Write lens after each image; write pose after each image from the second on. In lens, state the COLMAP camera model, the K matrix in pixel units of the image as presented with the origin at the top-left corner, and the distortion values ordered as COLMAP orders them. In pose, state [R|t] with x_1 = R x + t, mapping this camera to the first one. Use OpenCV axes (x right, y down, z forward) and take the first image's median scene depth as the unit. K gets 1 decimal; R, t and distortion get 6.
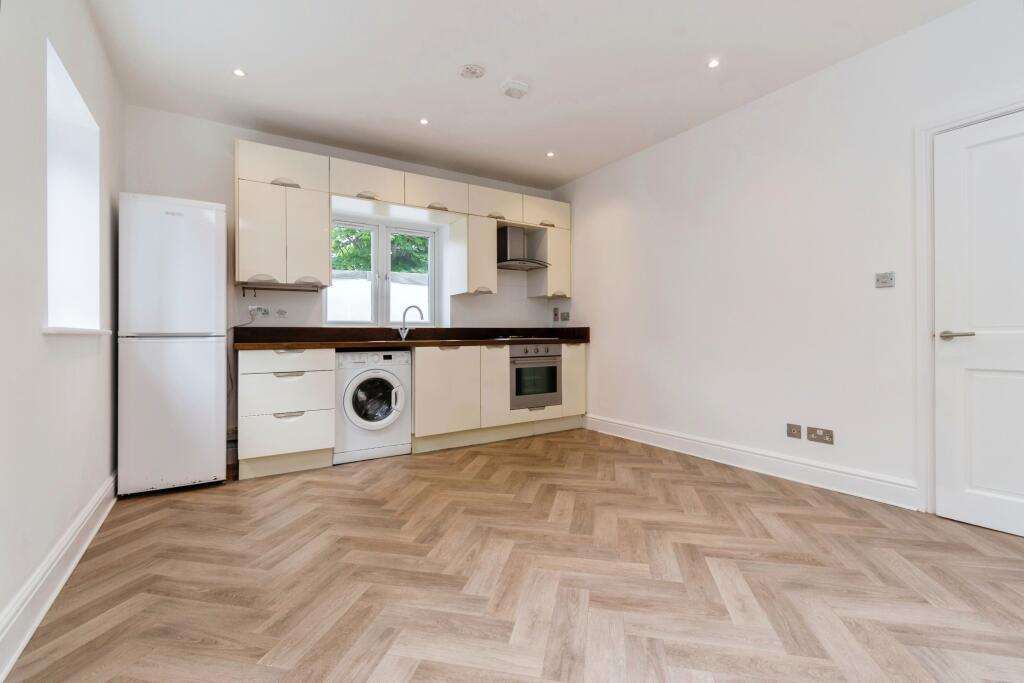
lens RADIAL K [[455.3, 0, 511.0], [0, 455.3, 335.4], [0, 0, 1]] dist [0.000542, 0.000280]
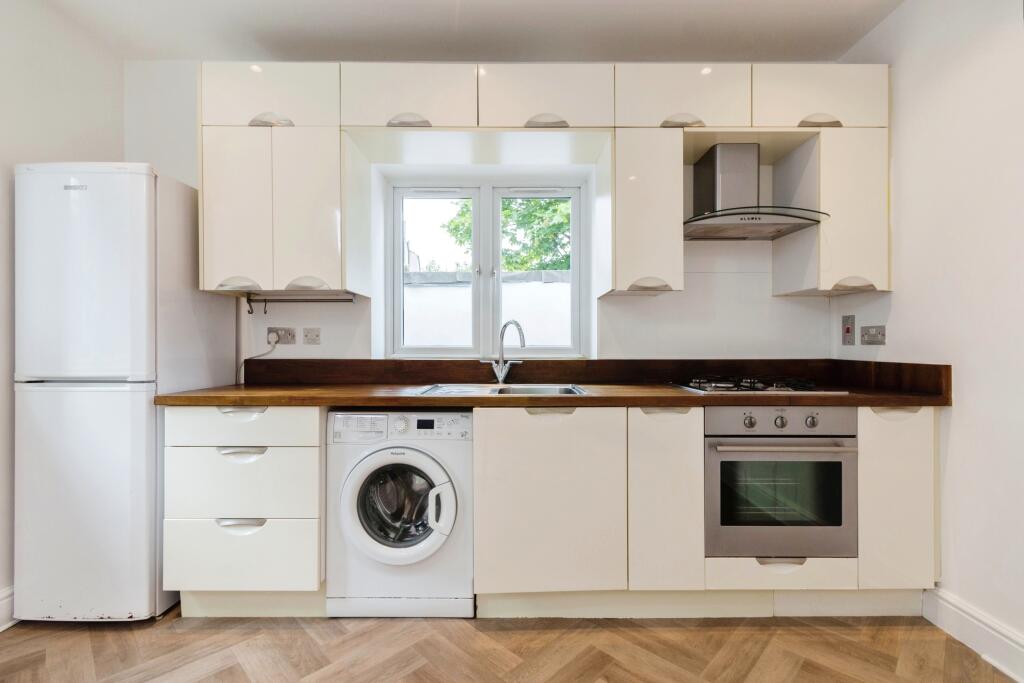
lens RADIAL K [[469.0, 0, 512.0], [0, 469.0, 341.5], [0, 0, 1]] dist [0.002031, -0.000087]
pose [[0.845196, 0.004938, -0.534433, 0.077367], [-0.006339, 0.999980, -0.000786, -0.037838], [0.534418, 0.004052, 0.845210, 0.507044]]
